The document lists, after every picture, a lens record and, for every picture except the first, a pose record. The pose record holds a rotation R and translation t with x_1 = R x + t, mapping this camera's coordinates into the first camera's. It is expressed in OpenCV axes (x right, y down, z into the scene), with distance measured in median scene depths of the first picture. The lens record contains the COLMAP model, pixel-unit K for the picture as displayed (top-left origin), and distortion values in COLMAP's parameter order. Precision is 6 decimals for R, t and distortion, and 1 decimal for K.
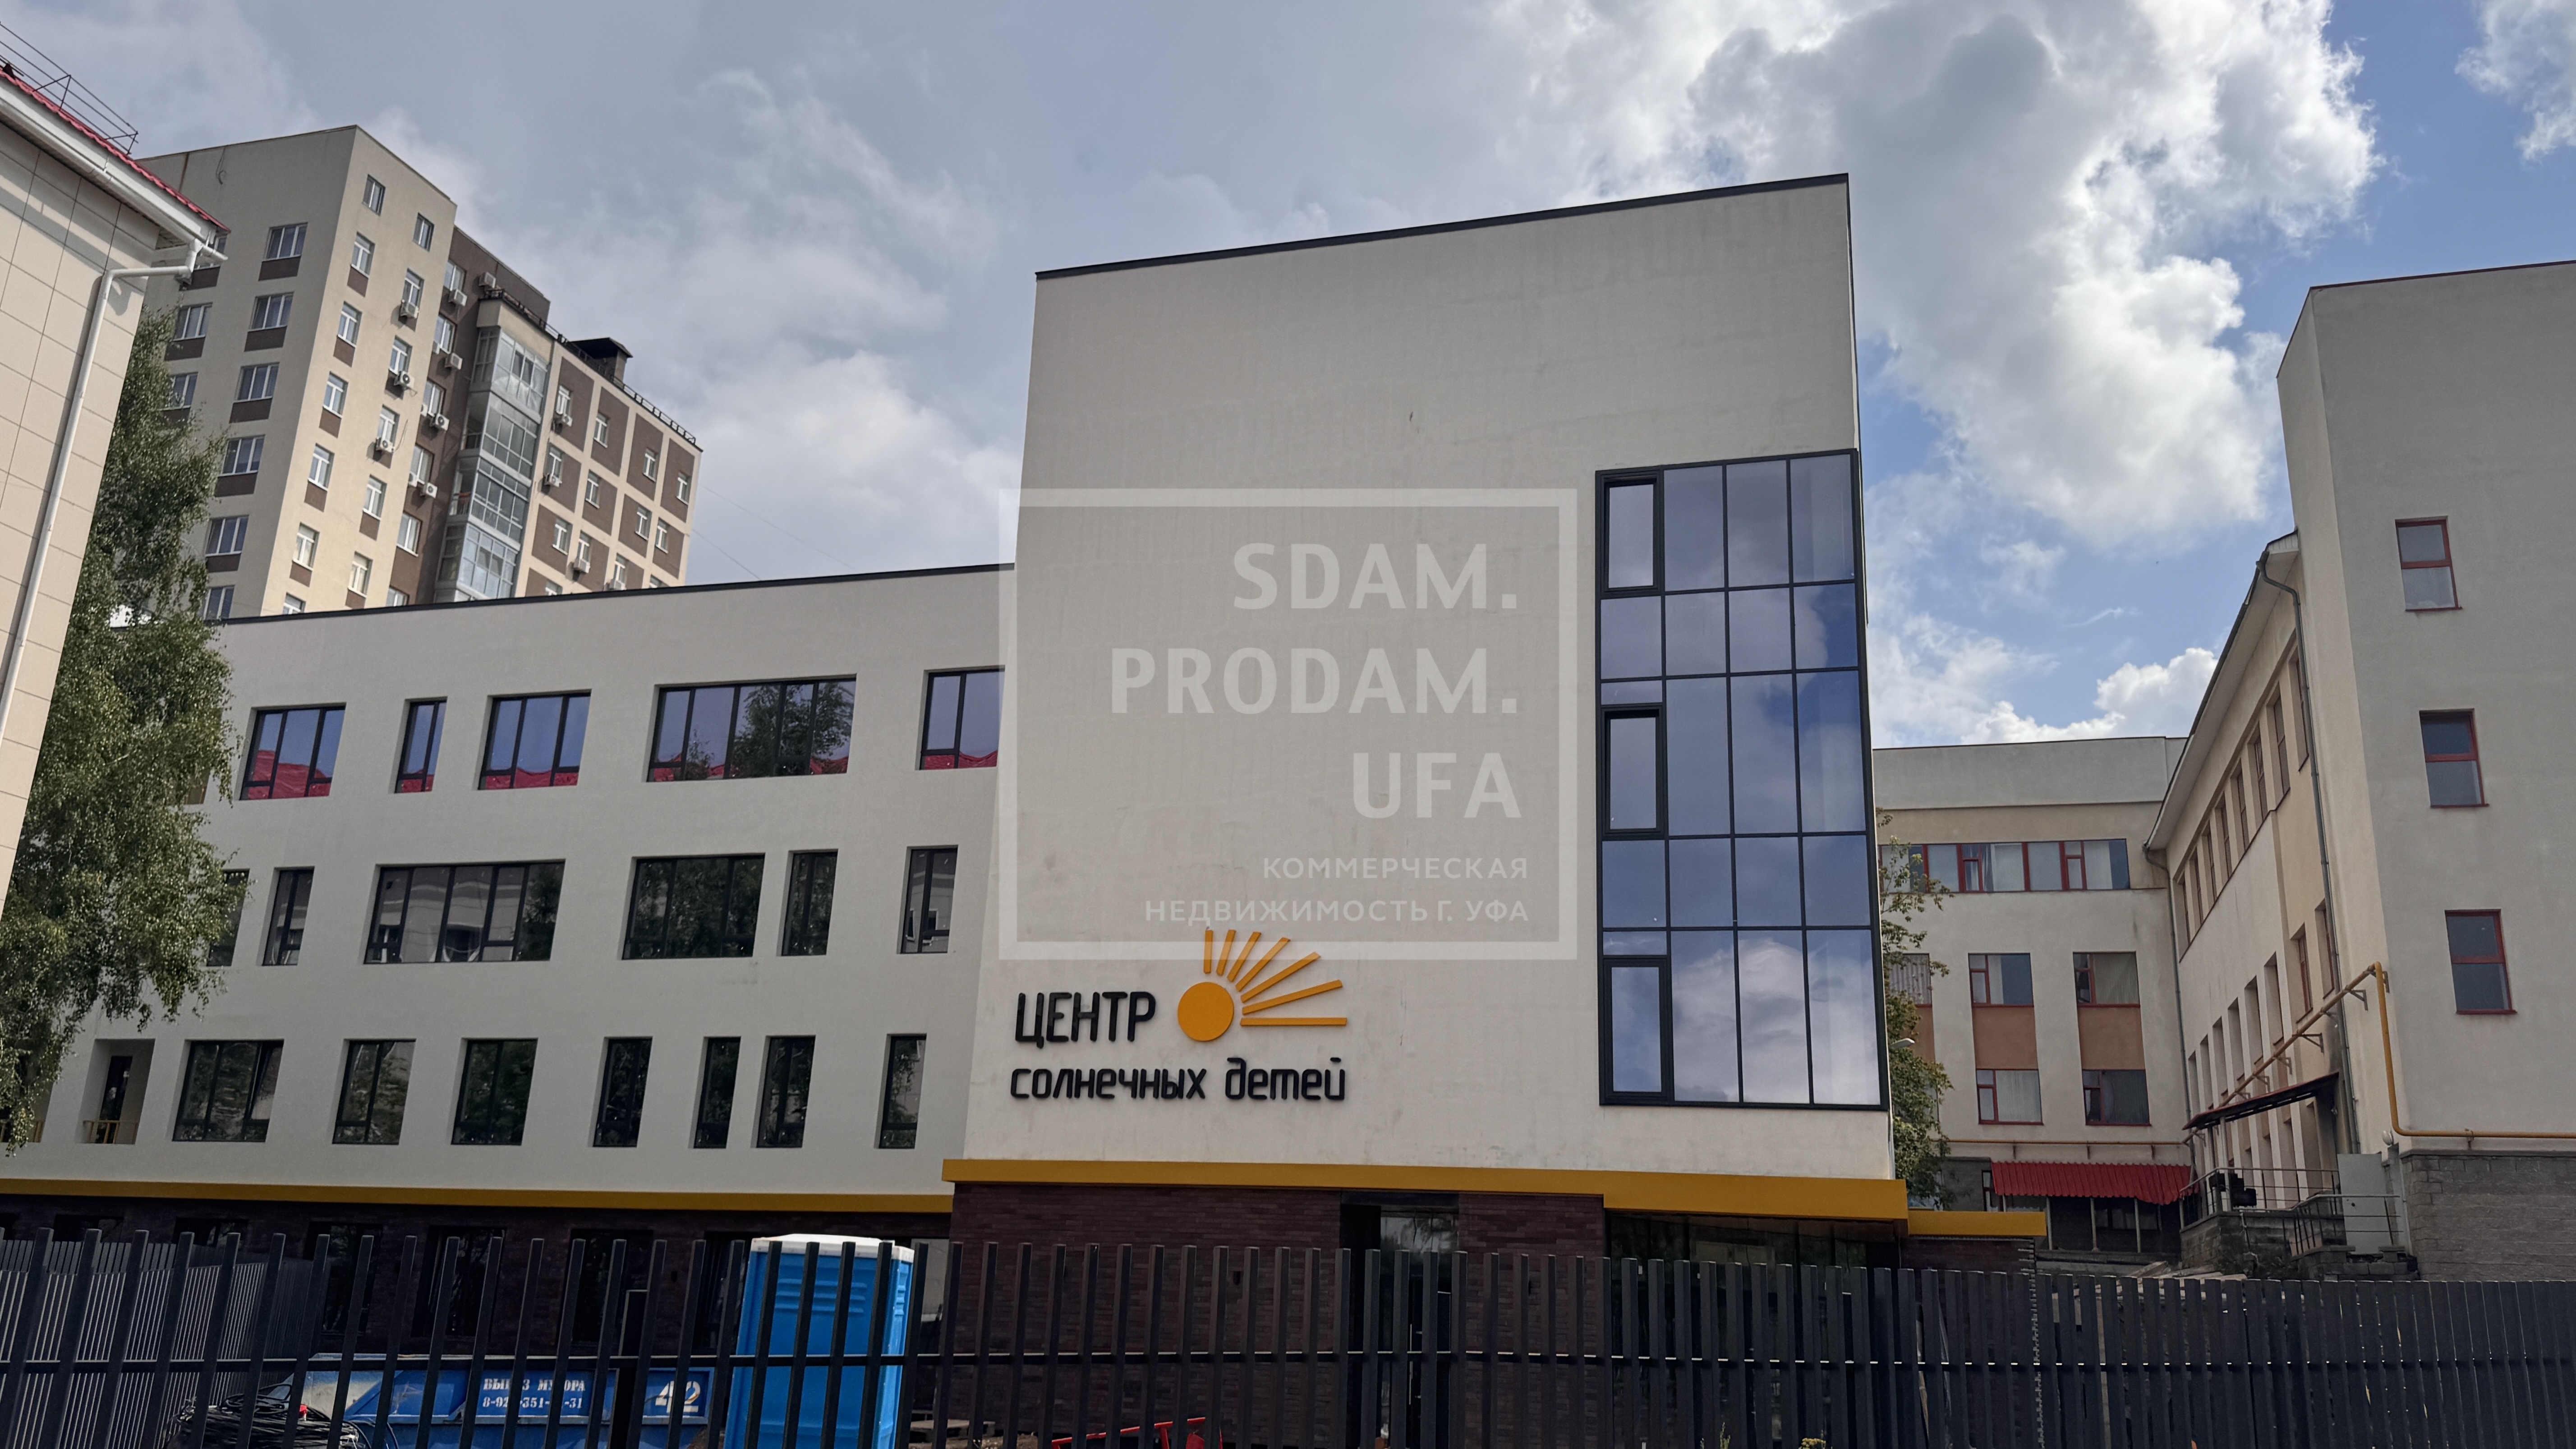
lens RADIAL K [[2011.5, 0, 1280.6], [0, 2011.5, 729.4], [0, 0, 1]] dist [0.128953, -0.201627]
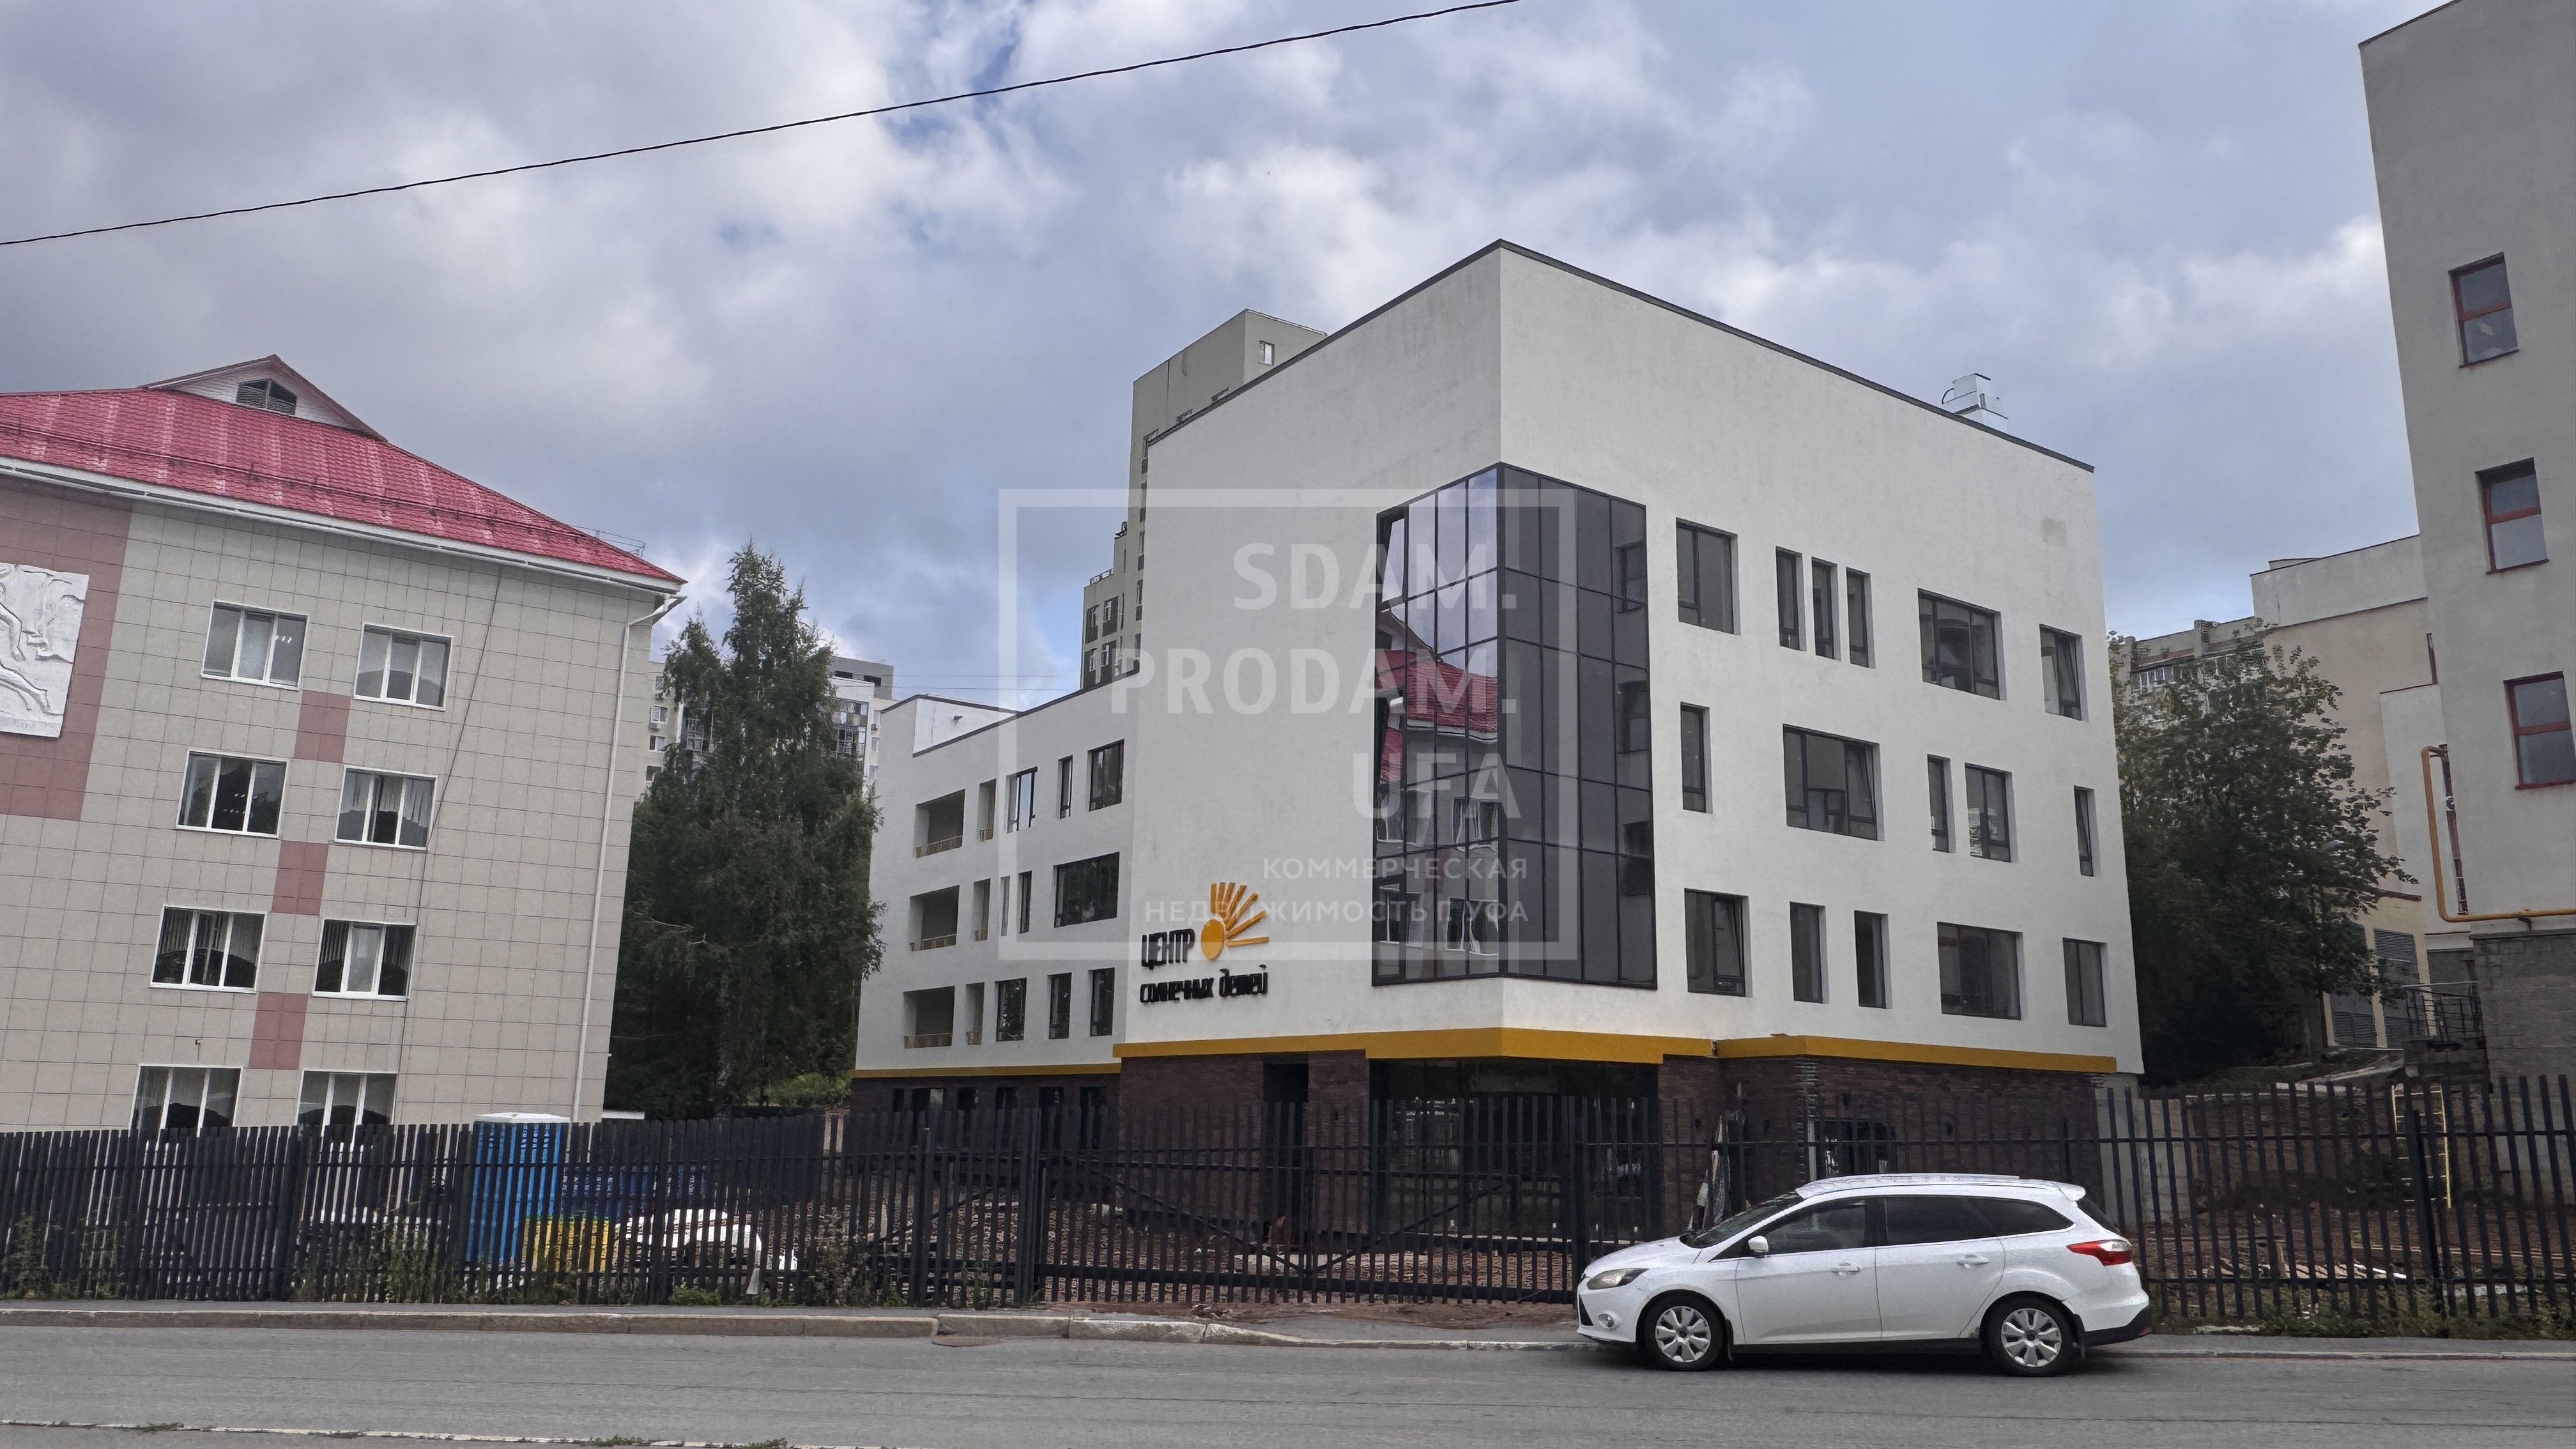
lens RADIAL K [[1793.4, 0, 1272.7], [0, 1793.4, 730.1], [0, 0, 1]] dist [-0.003664, 0.003897]
pose [[0.774464, -0.158299, -0.612492, 0.821785], [0.194812, 0.980814, -0.007163, 0.007080], [0.601875, -0.113774, 0.790444, 0.002150]]
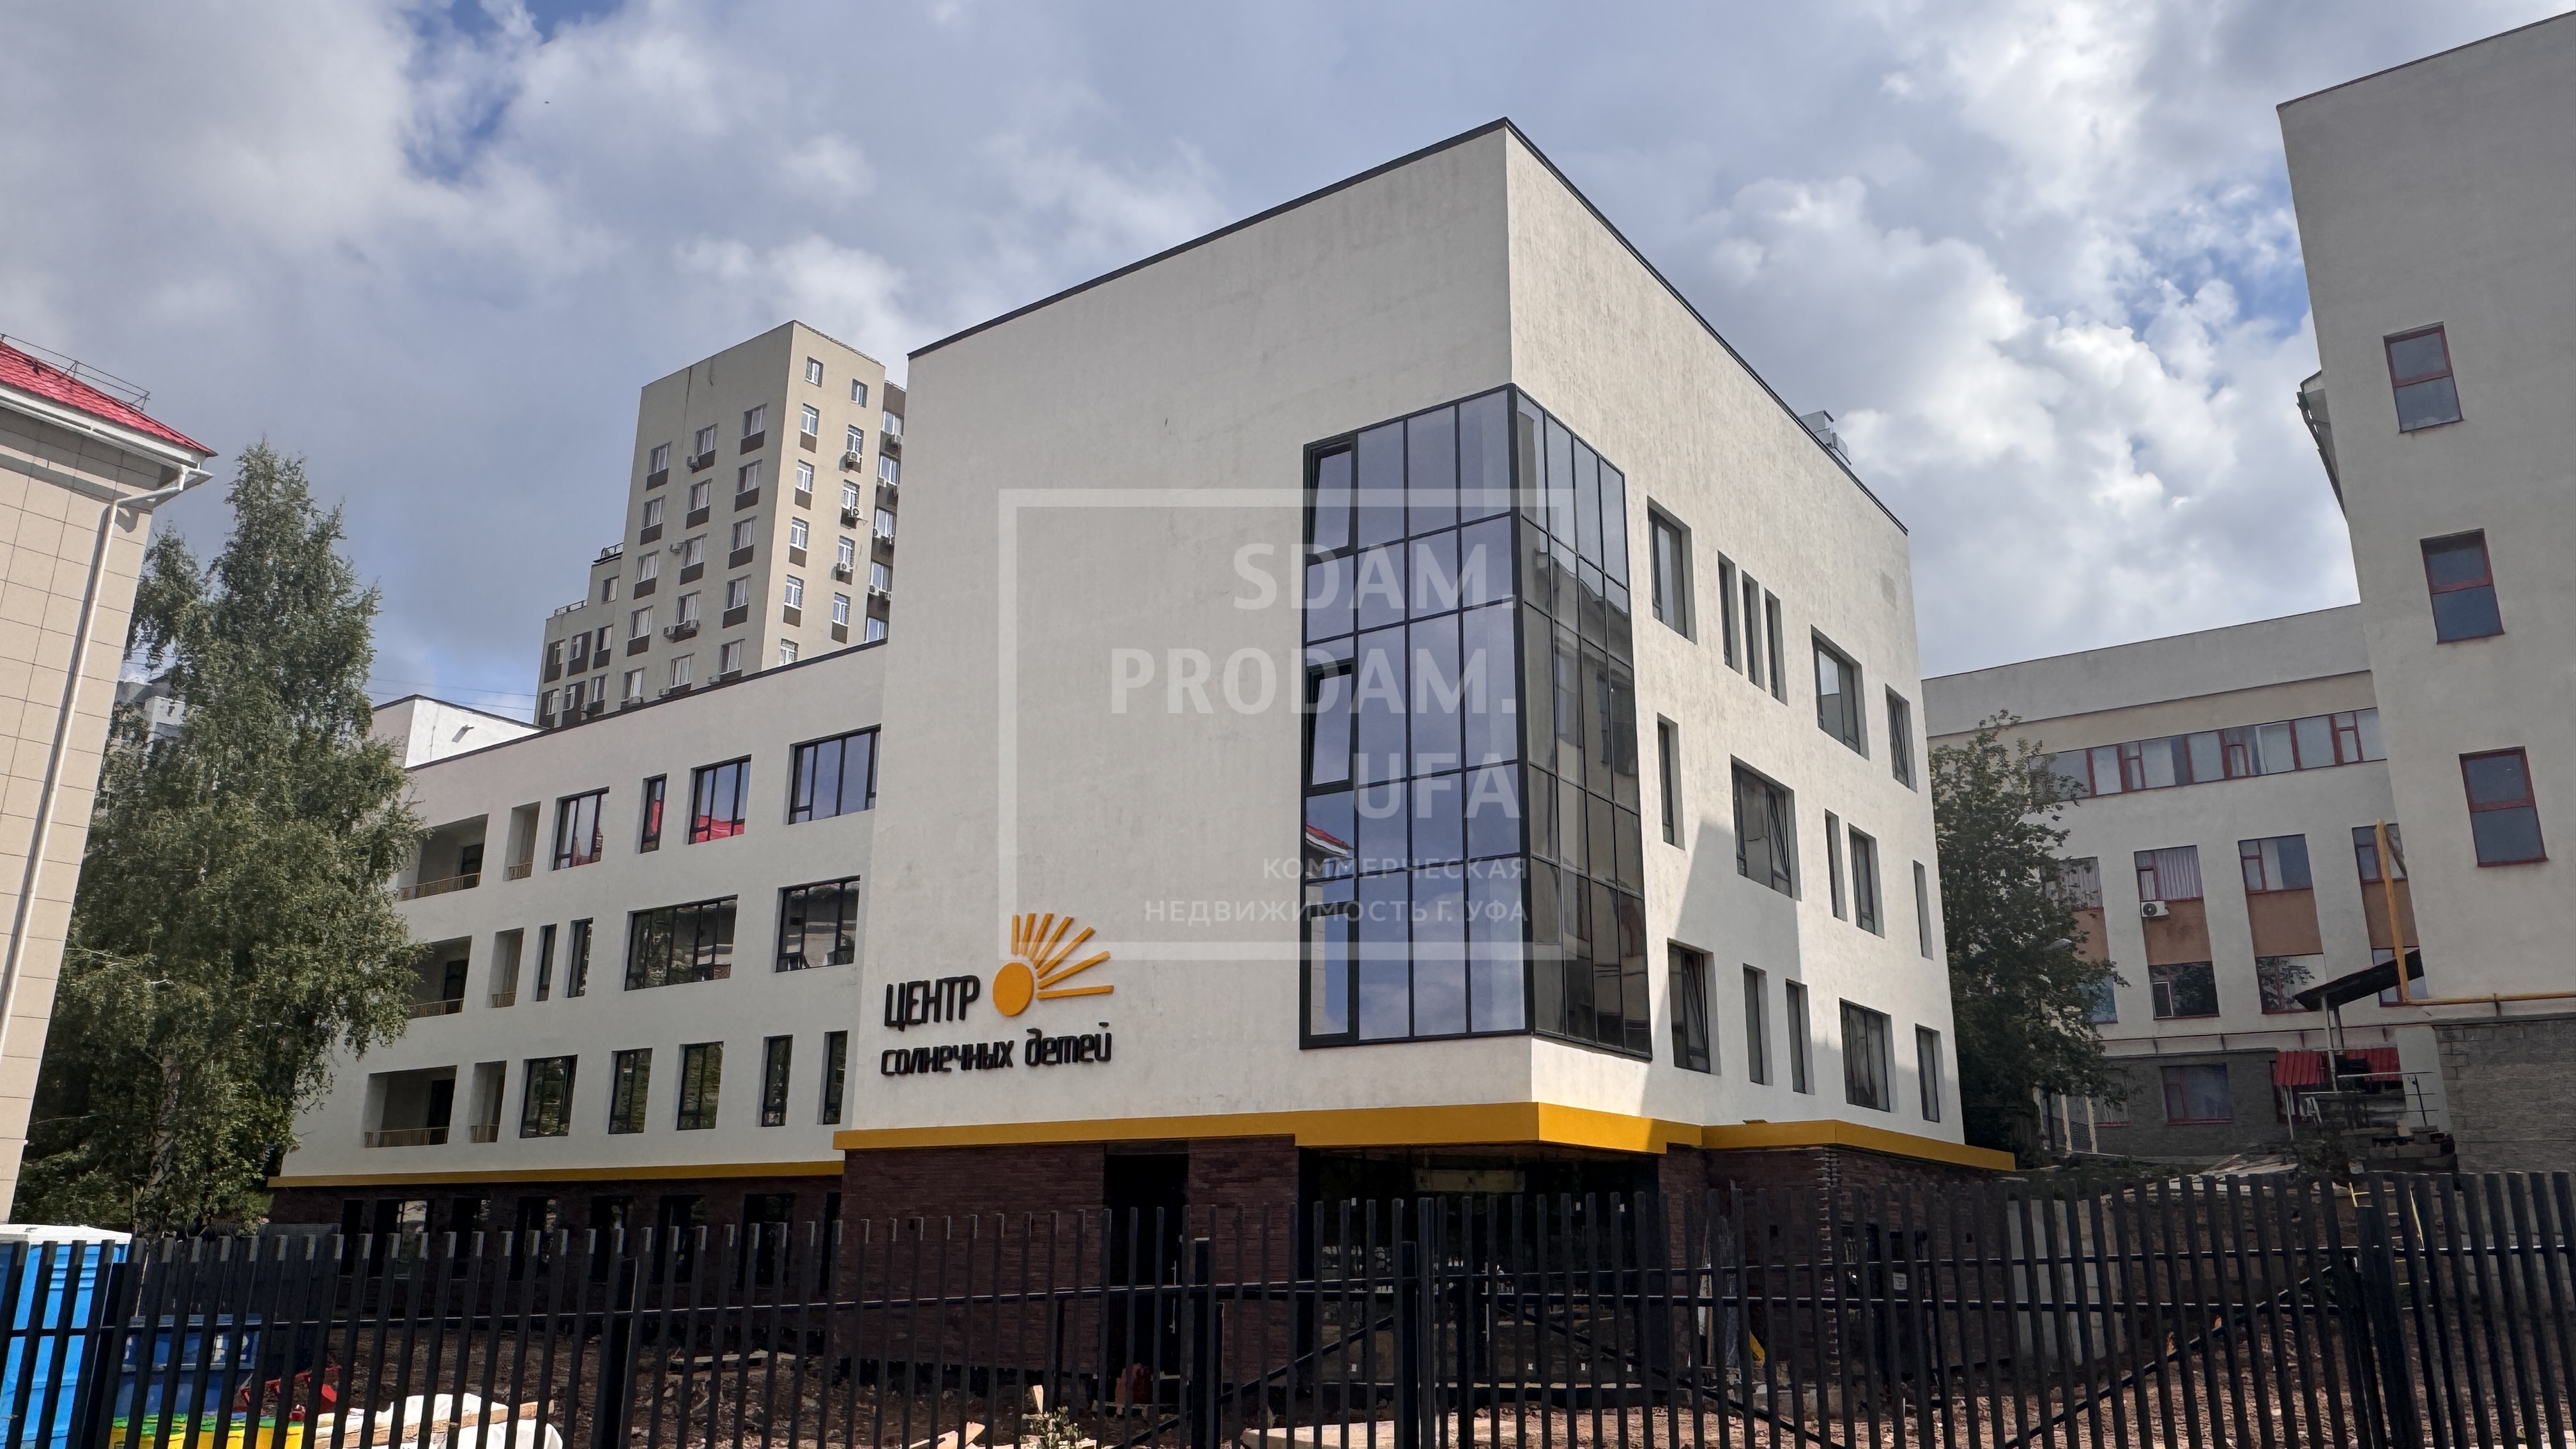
lens RADIAL K [[1793.4, 0, 1272.7], [0, 1793.4, 730.1], [0, 0, 1]] dist [-0.003664, 0.003897]
pose [[0.941688, -0.123898, -0.312846, 0.420923], [0.125183, 0.992004, -0.016061, 0.031701], [0.312334, -0.024039, 0.949668, 0.108734]]
